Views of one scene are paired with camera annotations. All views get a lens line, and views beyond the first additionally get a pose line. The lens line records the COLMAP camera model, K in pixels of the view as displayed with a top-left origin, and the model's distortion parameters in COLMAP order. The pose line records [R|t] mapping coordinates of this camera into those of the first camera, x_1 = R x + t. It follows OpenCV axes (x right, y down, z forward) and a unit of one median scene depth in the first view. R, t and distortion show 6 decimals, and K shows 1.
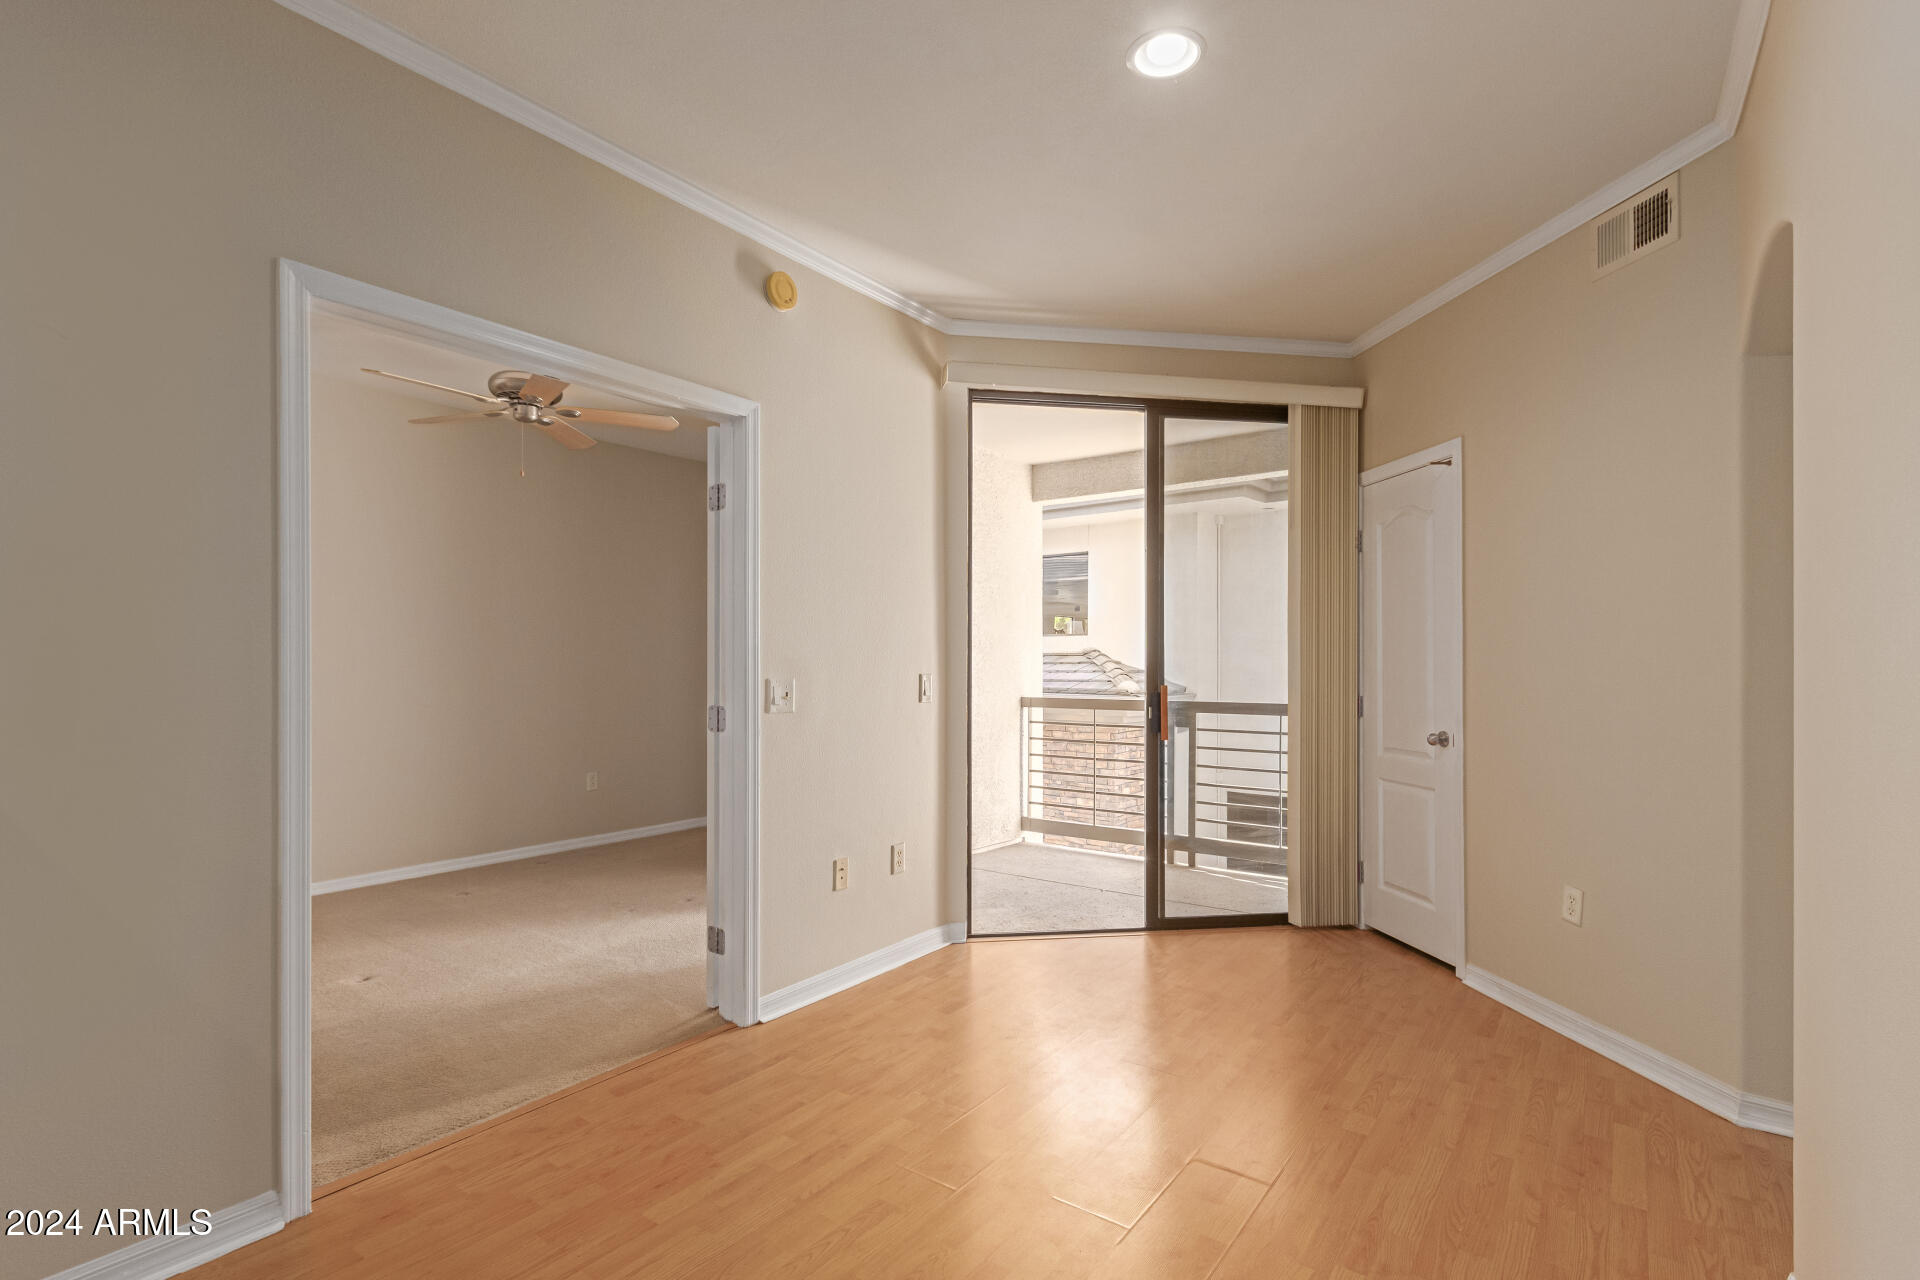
lens RADIAL K [[879.0, 0, 964.4], [0, 879.0, 662.6], [0, 0, 1]] dist [0.001769, -0.001104]
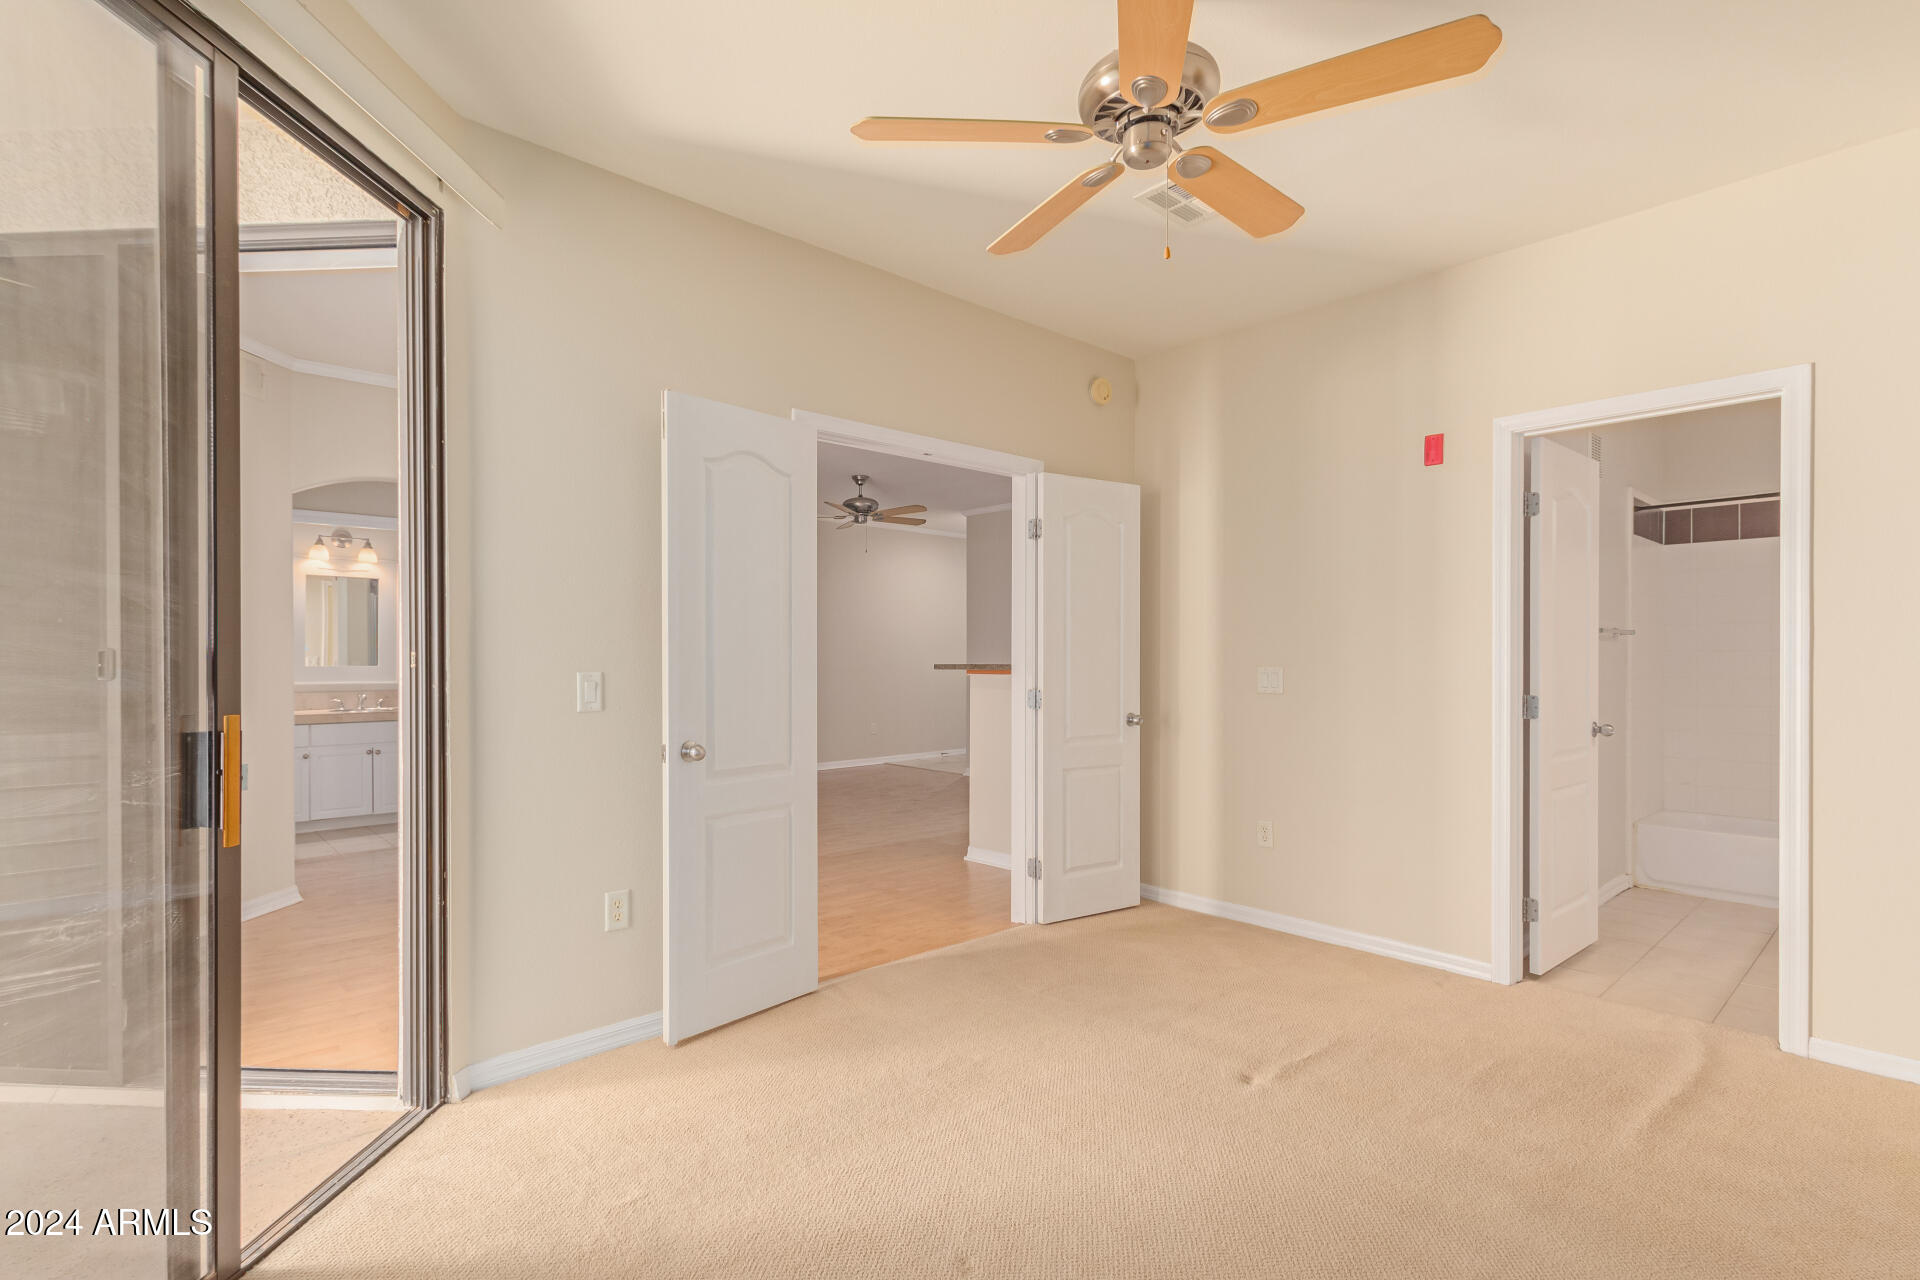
lens RADIAL K [[928.2, 0, 931.1], [0, 928.2, 658.8], [0, 0, 1]] dist [-0.002350, -0.000686]
pose [[-0.974560, -0.000021, 0.224125, -0.796208], [0.000521, 0.999997, 0.002361, 0.003716], [-0.224125, 0.002417, -0.974558, 2.412604]]
